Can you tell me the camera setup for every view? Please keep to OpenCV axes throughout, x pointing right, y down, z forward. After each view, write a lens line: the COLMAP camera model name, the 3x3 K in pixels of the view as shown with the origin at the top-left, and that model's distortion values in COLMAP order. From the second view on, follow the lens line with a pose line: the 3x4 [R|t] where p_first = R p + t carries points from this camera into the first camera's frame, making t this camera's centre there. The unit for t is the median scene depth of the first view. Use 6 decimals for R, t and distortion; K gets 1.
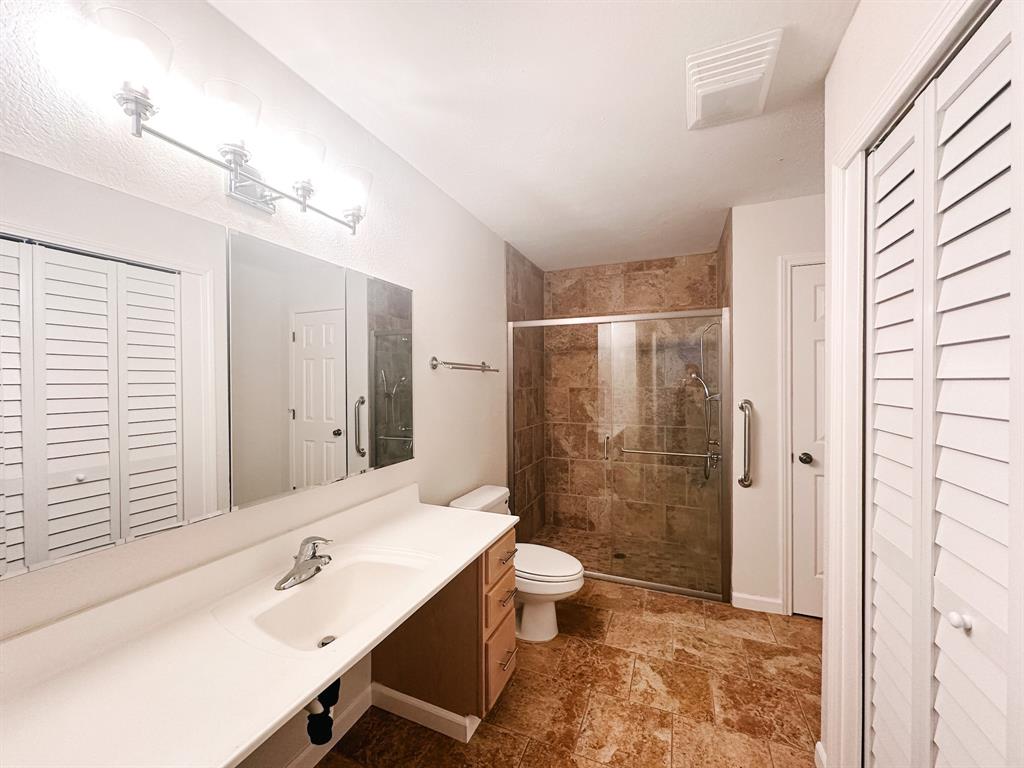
lens RADIAL K [[407.2, 0, 545.1], [0, 407.2, 380.9], [0, 0, 1]] dist [-0.004520, 0.001313]
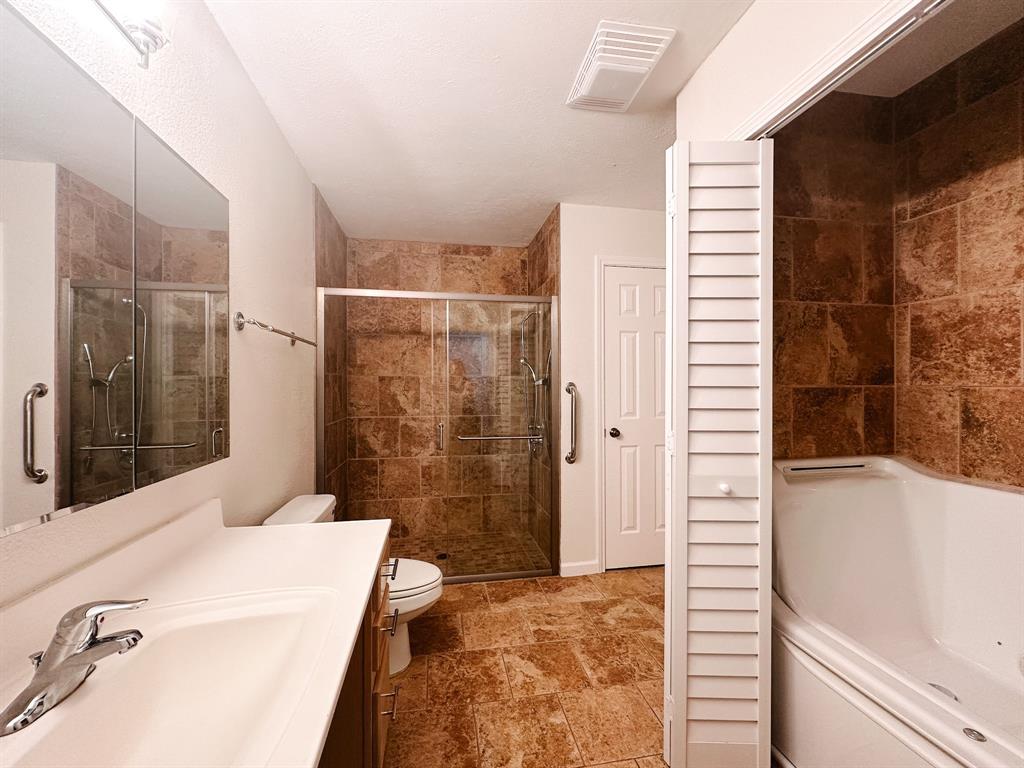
lens RADIAL K [[407.2, 0, 515.0], [0, 407.2, 384.3], [0, 0, 1]] dist [-0.004520, 0.001313]
pose [[0.855019, -0.000204, 0.518597, -0.194849], [0.005880, 0.999939, -0.009300, 0.059815], [-0.518563, 0.011001, 0.854968, 0.146945]]
